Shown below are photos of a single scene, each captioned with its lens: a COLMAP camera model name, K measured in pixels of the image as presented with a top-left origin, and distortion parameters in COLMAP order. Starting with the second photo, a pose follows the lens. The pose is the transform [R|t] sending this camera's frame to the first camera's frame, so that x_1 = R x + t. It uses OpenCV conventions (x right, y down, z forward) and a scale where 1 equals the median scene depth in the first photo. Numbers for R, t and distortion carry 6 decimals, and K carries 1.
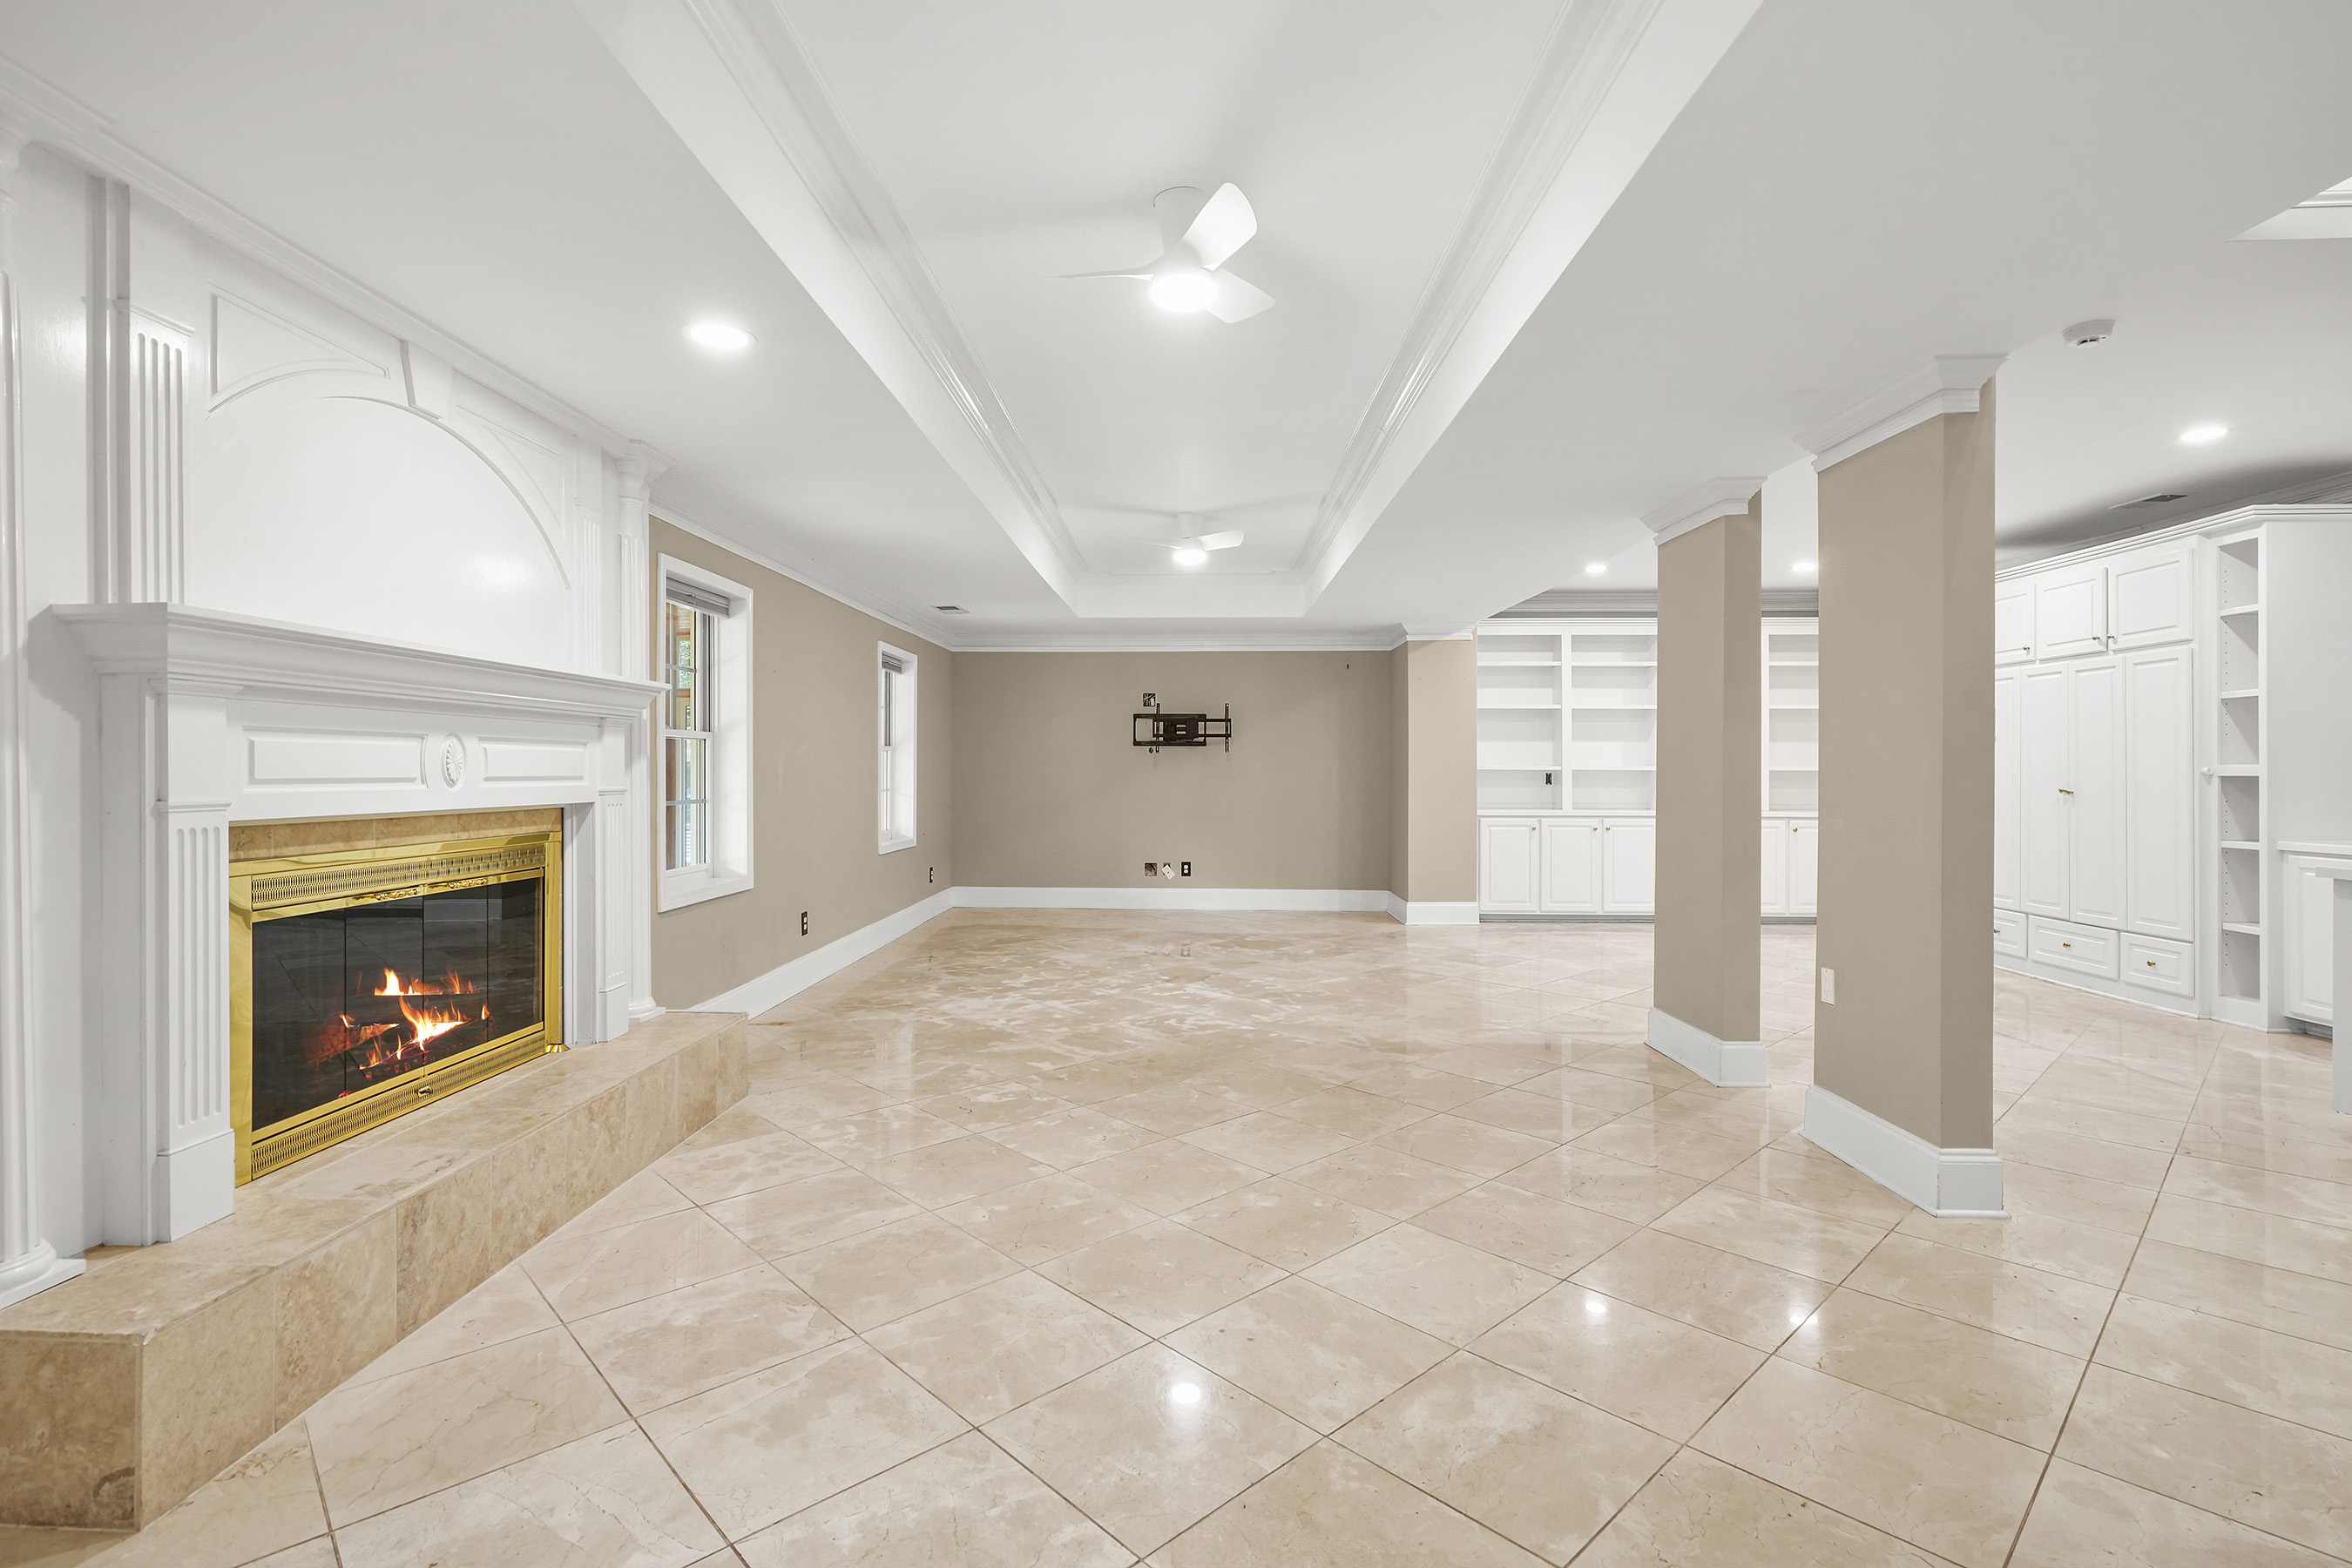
lens RADIAL K [[1092.7, 0, 1175.5], [0, 1092.7, 774.9], [0, 0, 1]] dist [-0.029746, 0.005148]
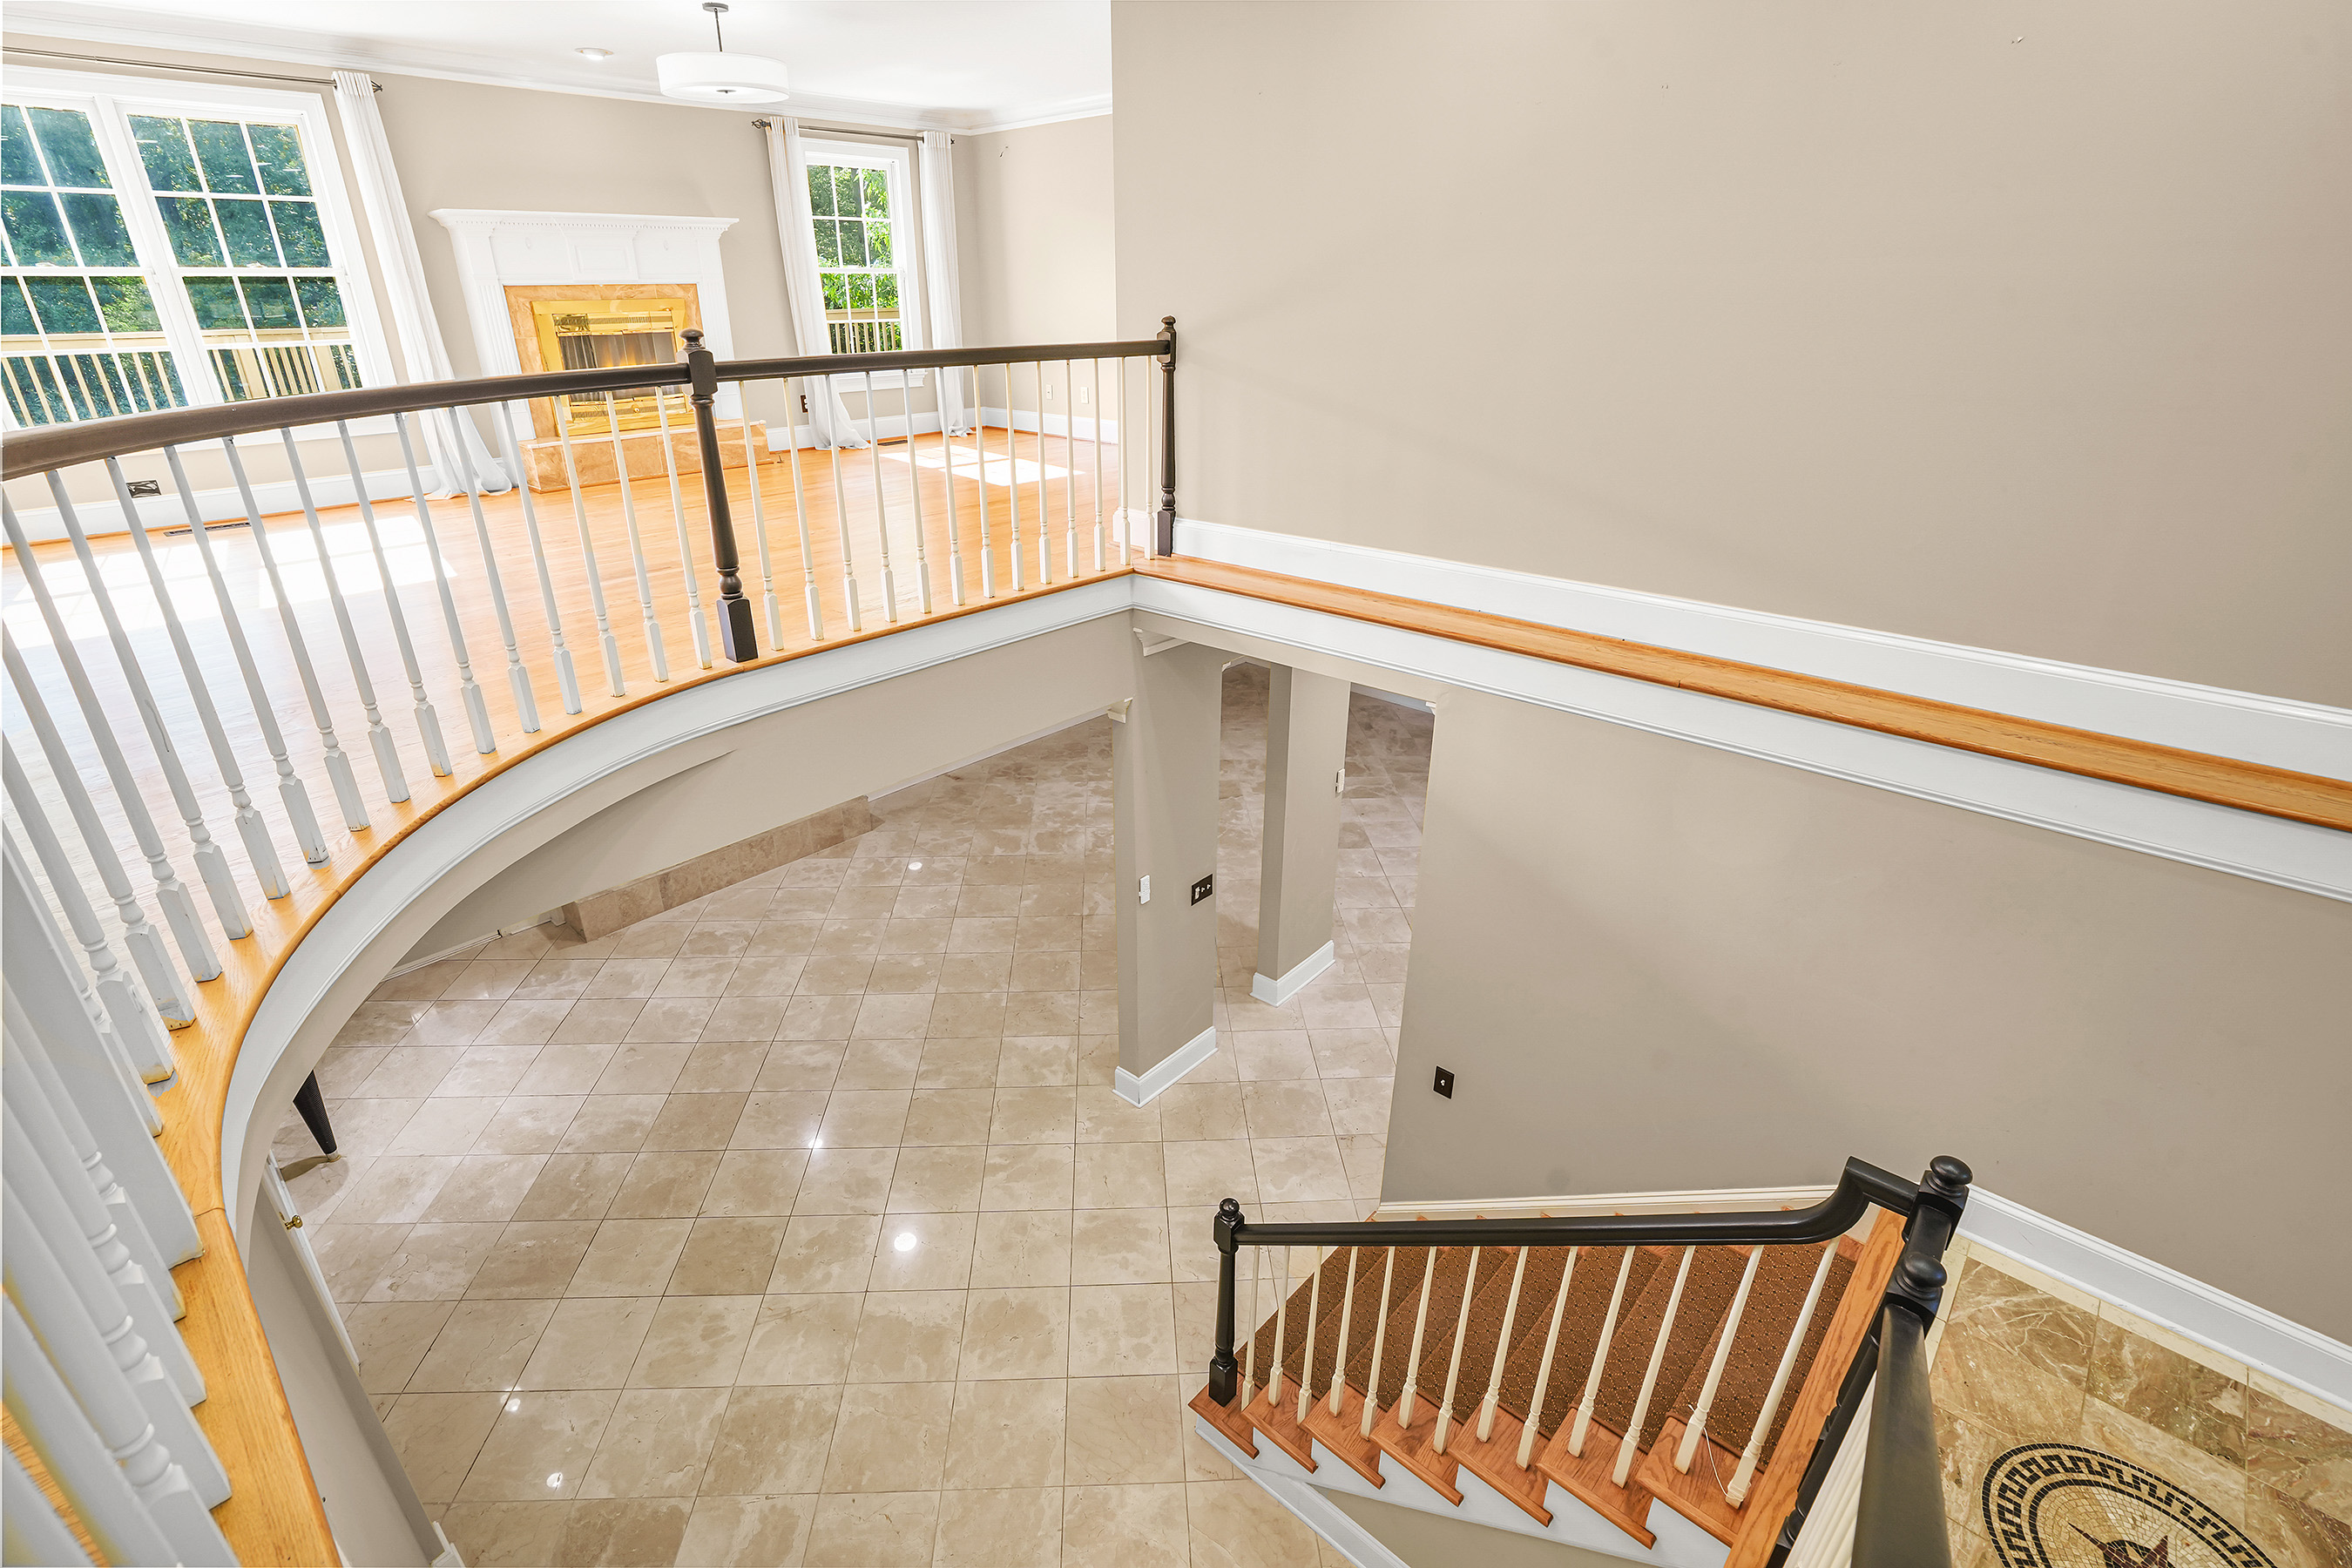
lens RADIAL K [[1092.7, 0, 1194.0], [0, 1092.7, 780.5], [0, 0, 1]] dist [-0.029746, 0.005148]
pose [[0.754088, 0.274573, -0.596625, 1.954457], [-0.005376, 0.910968, 0.412442, -1.006611], [0.656751, -0.307811, 0.688426, -0.116476]]
